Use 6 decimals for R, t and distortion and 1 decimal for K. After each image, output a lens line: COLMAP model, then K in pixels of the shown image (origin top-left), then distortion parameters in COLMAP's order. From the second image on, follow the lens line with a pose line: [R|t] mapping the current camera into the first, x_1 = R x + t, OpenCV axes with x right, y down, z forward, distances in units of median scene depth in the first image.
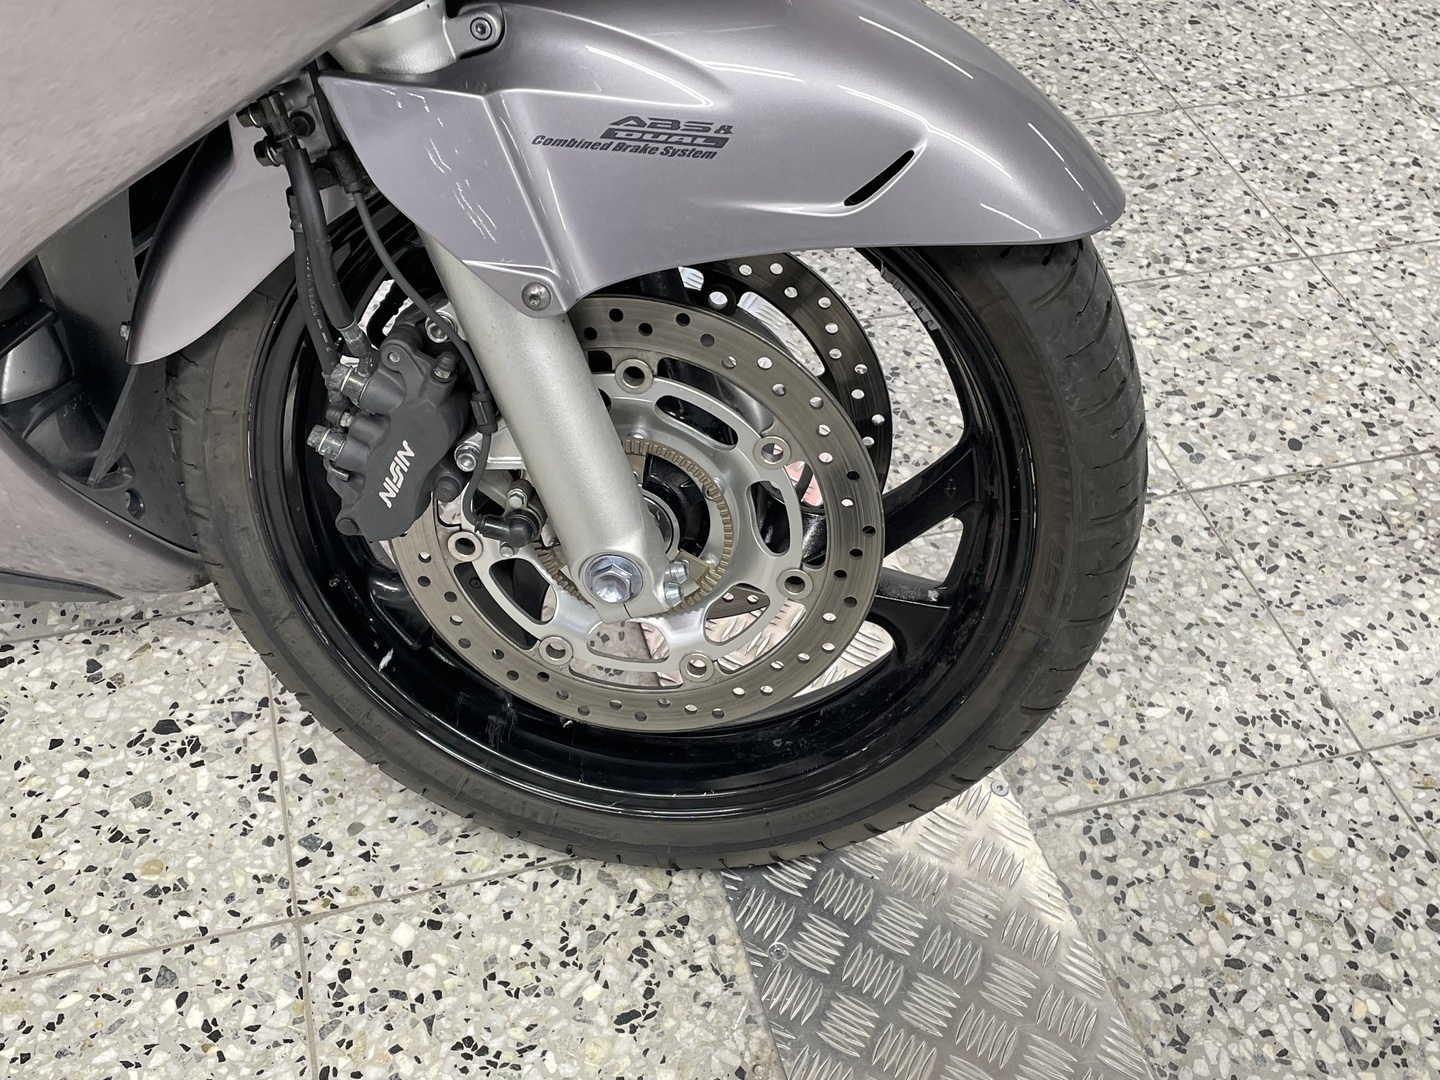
lens RADIAL K [[1581.5, 0, 715.2], [0, 1581.5, 514.1], [0, 0, 1]] dist [0.093419, -0.121580]
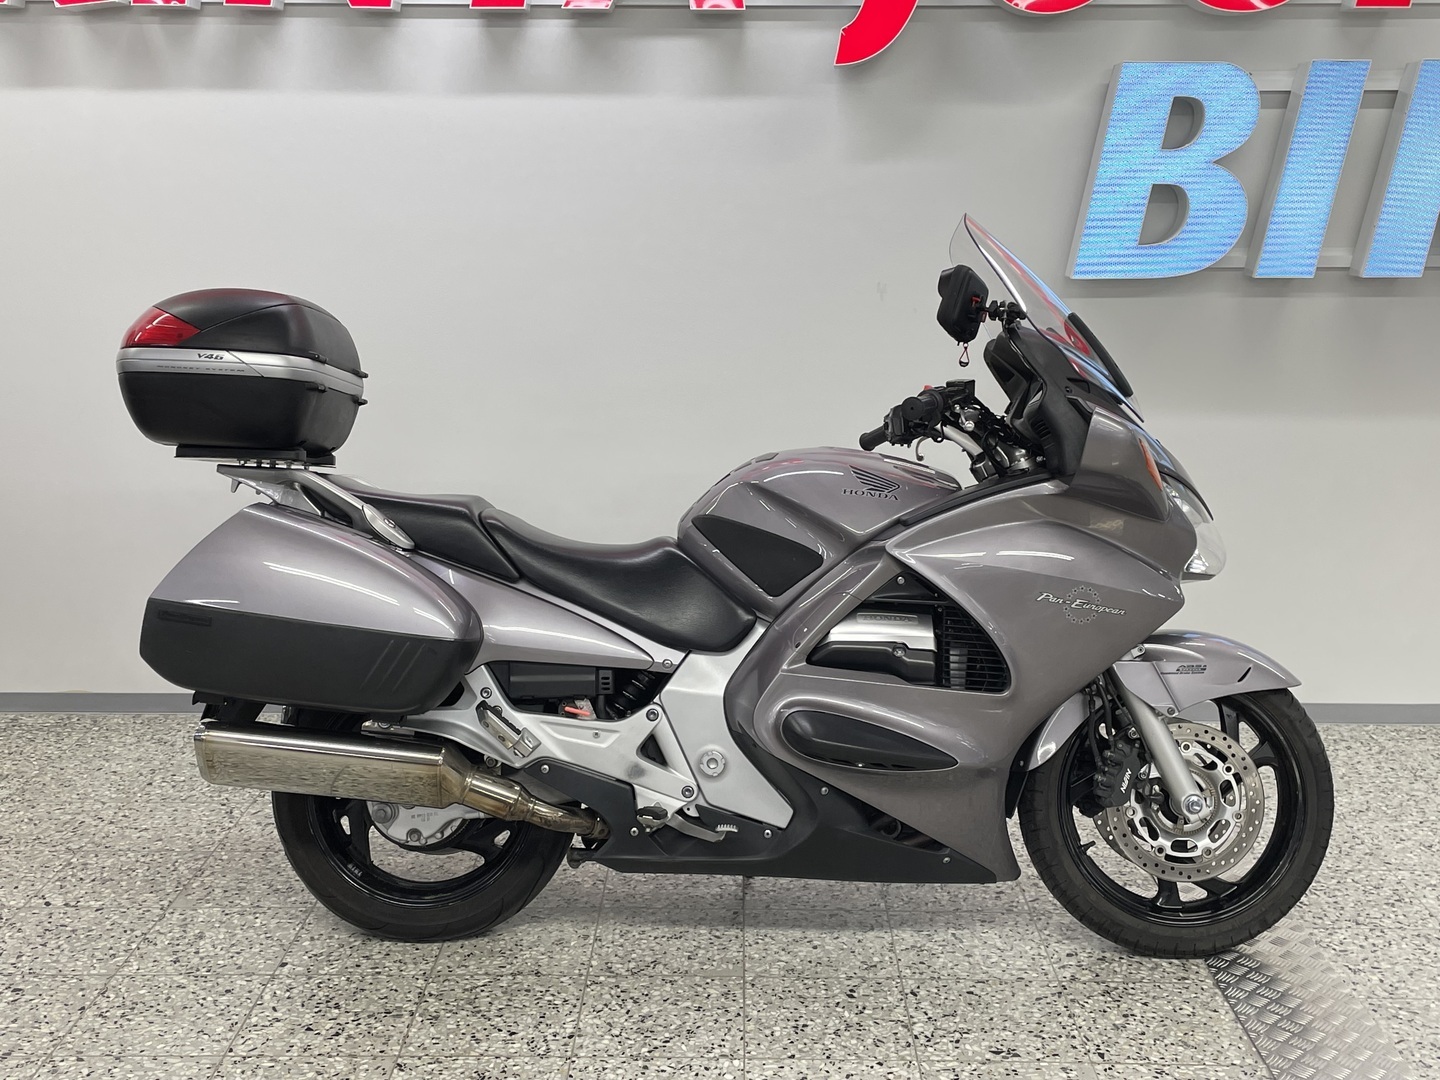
lens RADIAL K [[1641.9, 0, 703.8], [0, 1641.9, 546.1], [0, 0, 1]] dist [0.110173, -0.173255]
pose [[0.976056, -0.097910, 0.194240, -1.518893], [0.188995, 0.823798, -0.534450, 1.130963], [-0.107687, 0.558364, 0.822577, -1.848752]]
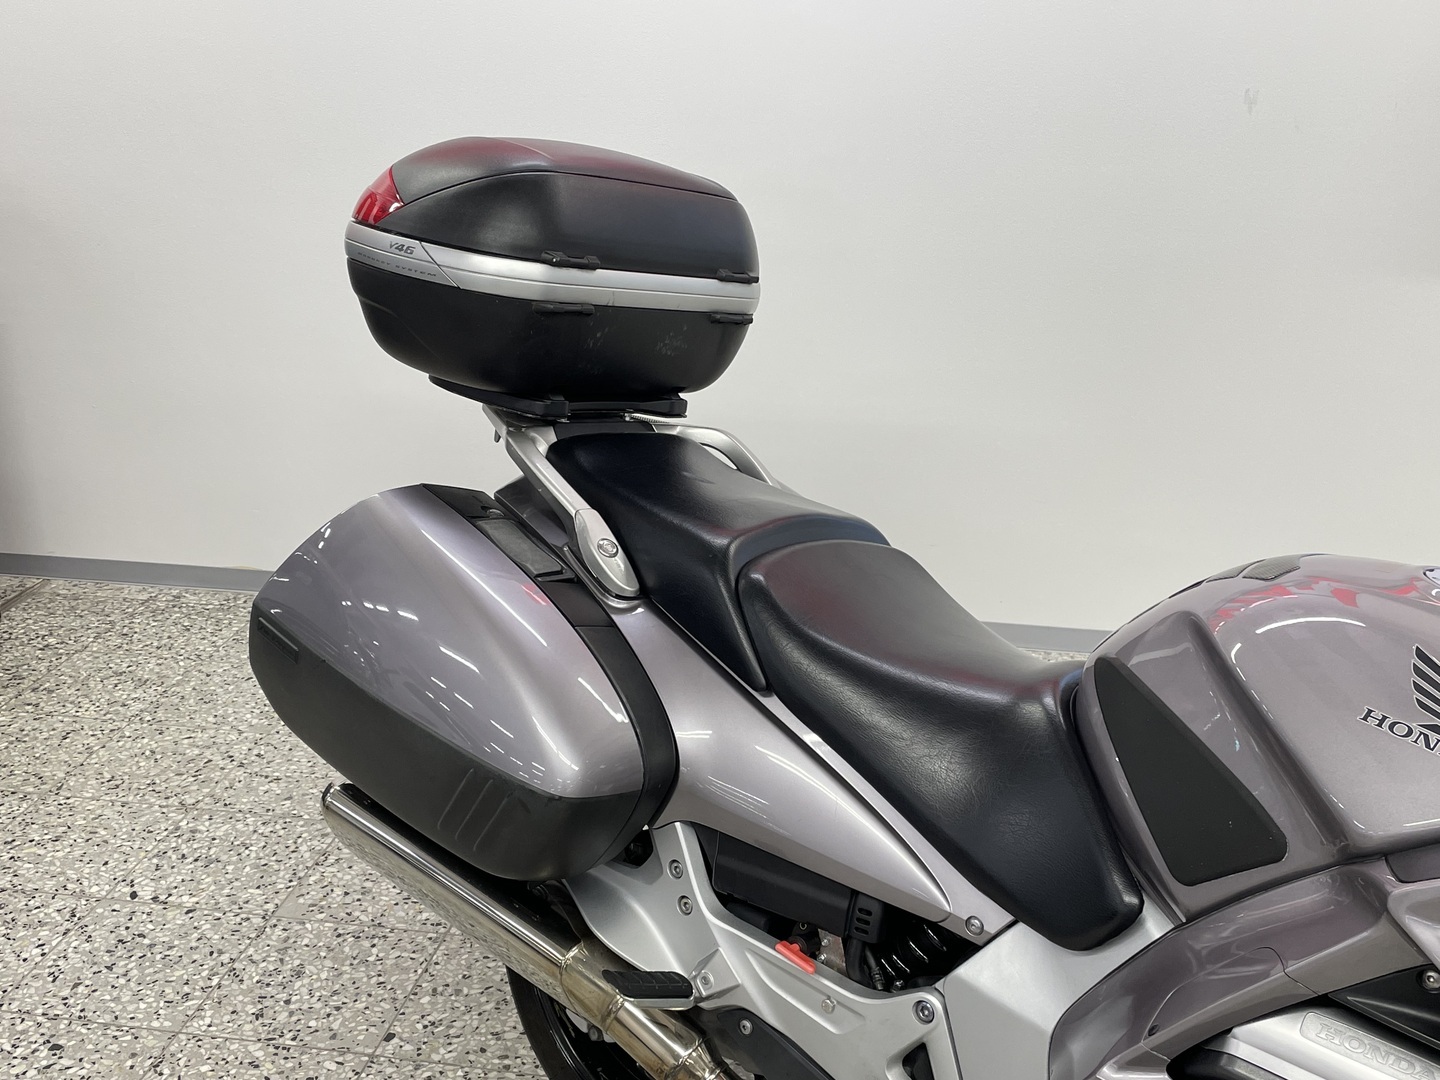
lens RADIAL K [[1581.5, 0, 715.2], [0, 1581.5, 514.1], [0, 0, 1]] dist [0.093419, -0.121580]
pose [[0.888287, 0.093232, -0.449727, -0.559754], [-0.288097, 0.875696, -0.387501, -0.039260], [0.357697, 0.473777, 0.804729, -0.699091]]
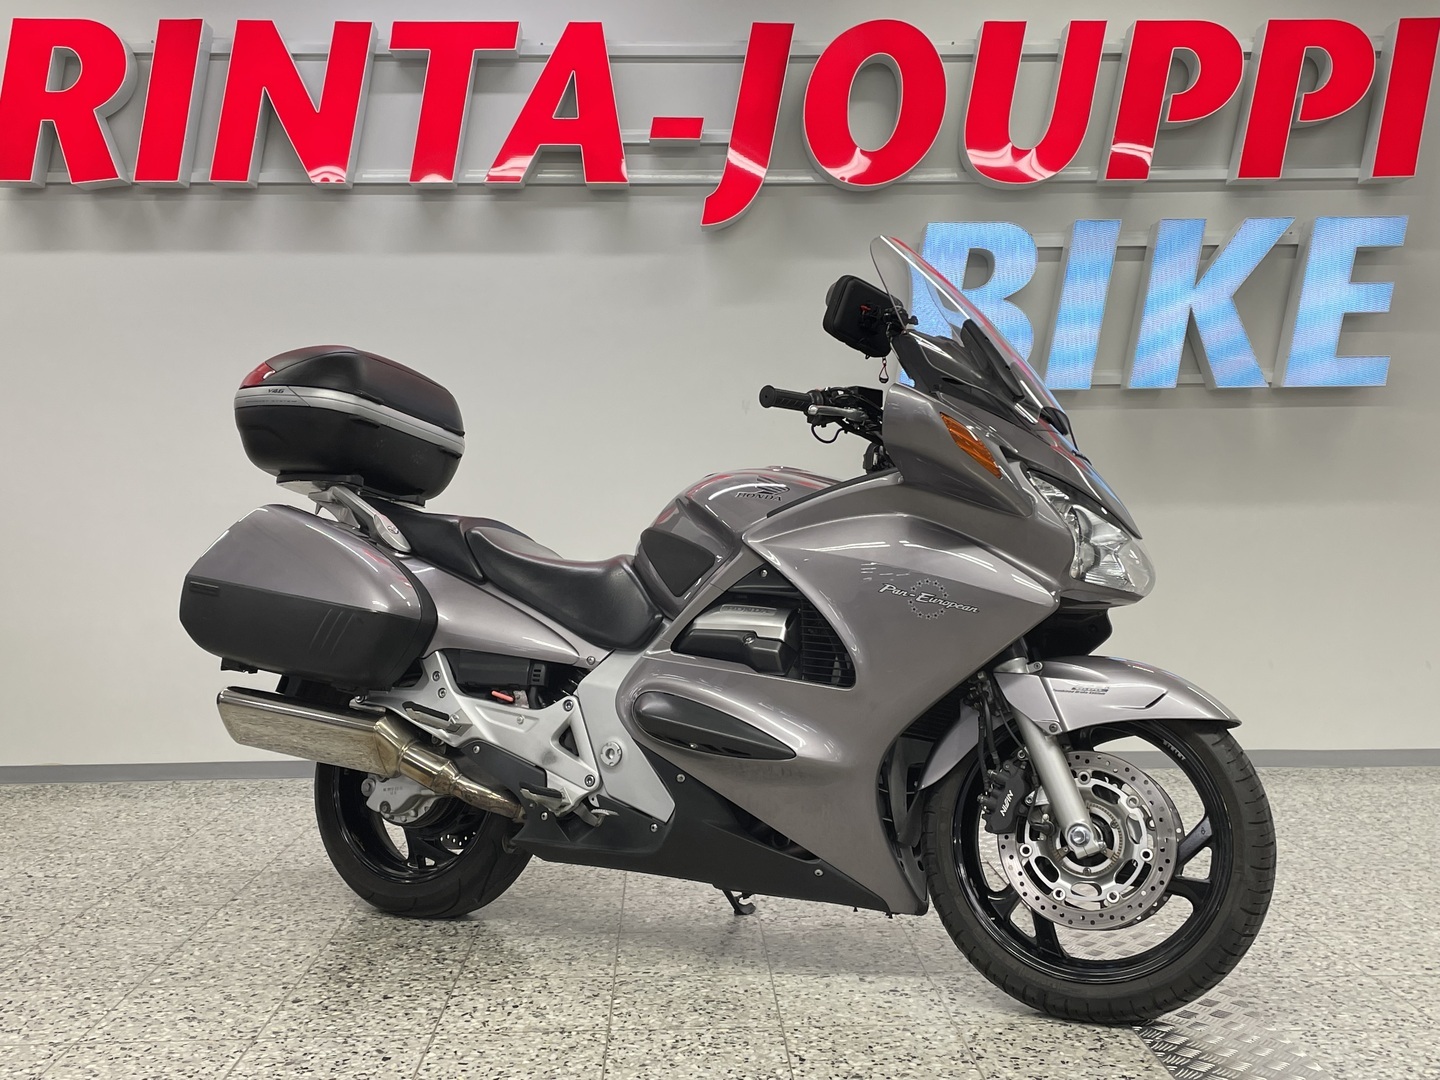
lens RADIAL K [[1556.9, 0, 716.4], [0, 1556.9, 524.5], [0, 0, 1]] dist [0.112811, -0.017540]
pose [[0.966942, -0.062555, -0.247205, 0.039501], [-0.132946, 0.703588, -0.698061, 1.608002], [0.217597, 0.707849, 0.672013, -1.406304]]
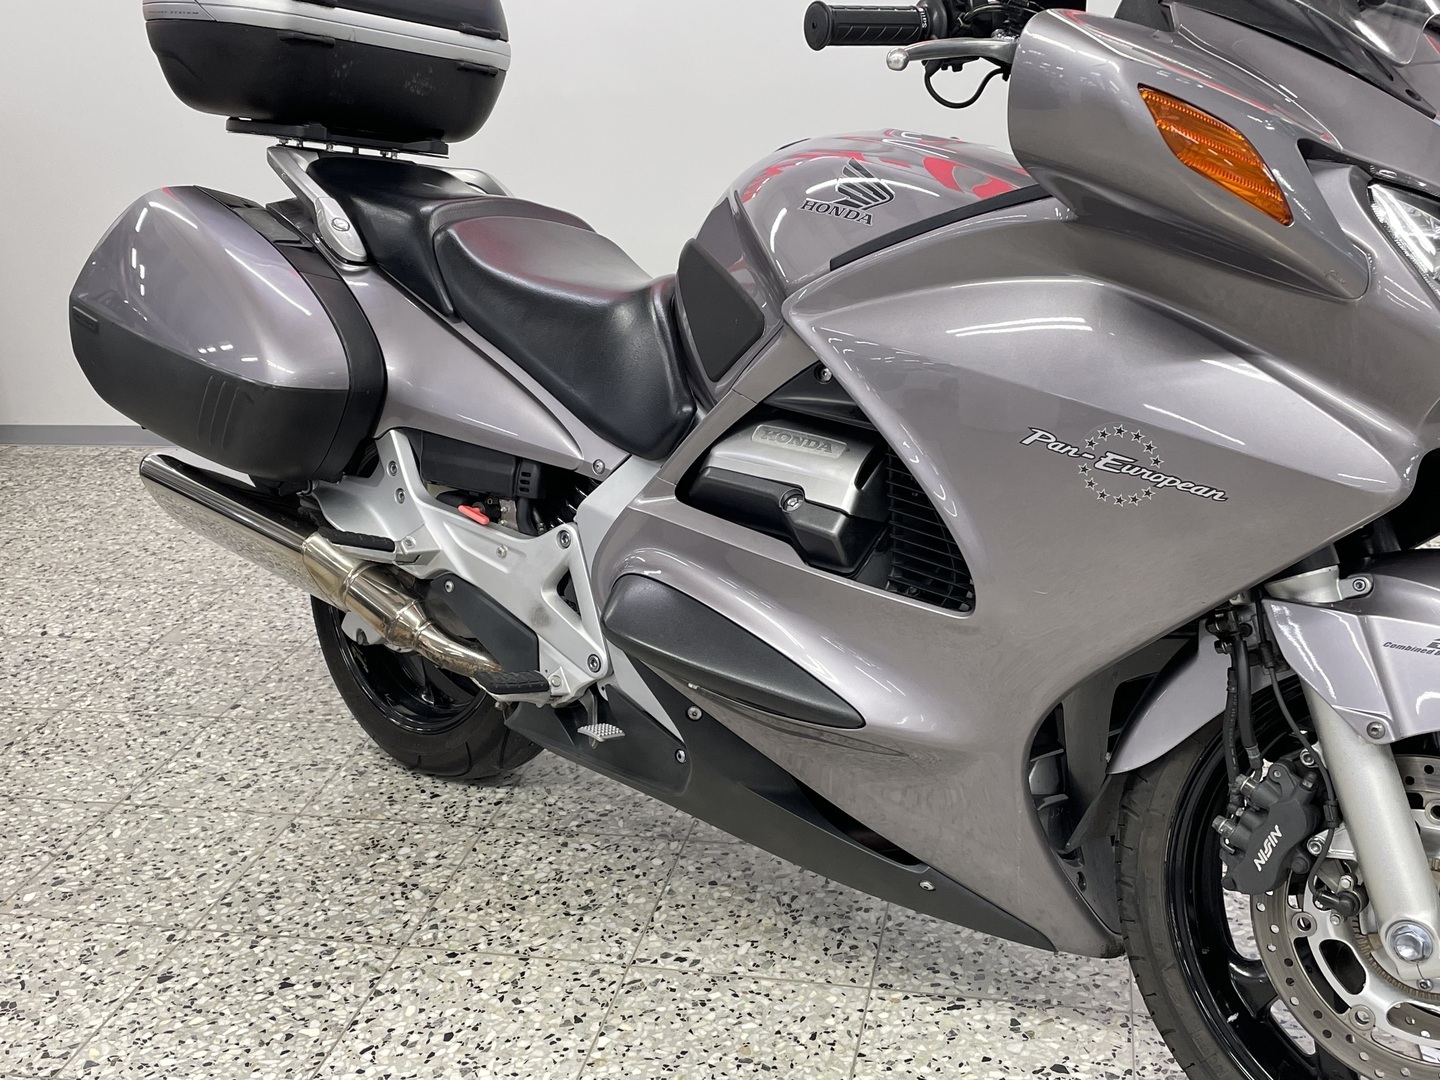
lens RADIAL K [[1588.2, 0, 682.3], [0, 1588.2, 518.2], [0, 0, 1]] dist [0.091001, -0.113529]
pose [[0.859763, 0.050967, -0.508143, 0.088438], [-0.277684, 0.881718, -0.381398, 0.410959], [0.428601, 0.469015, 0.772222, -0.591086]]
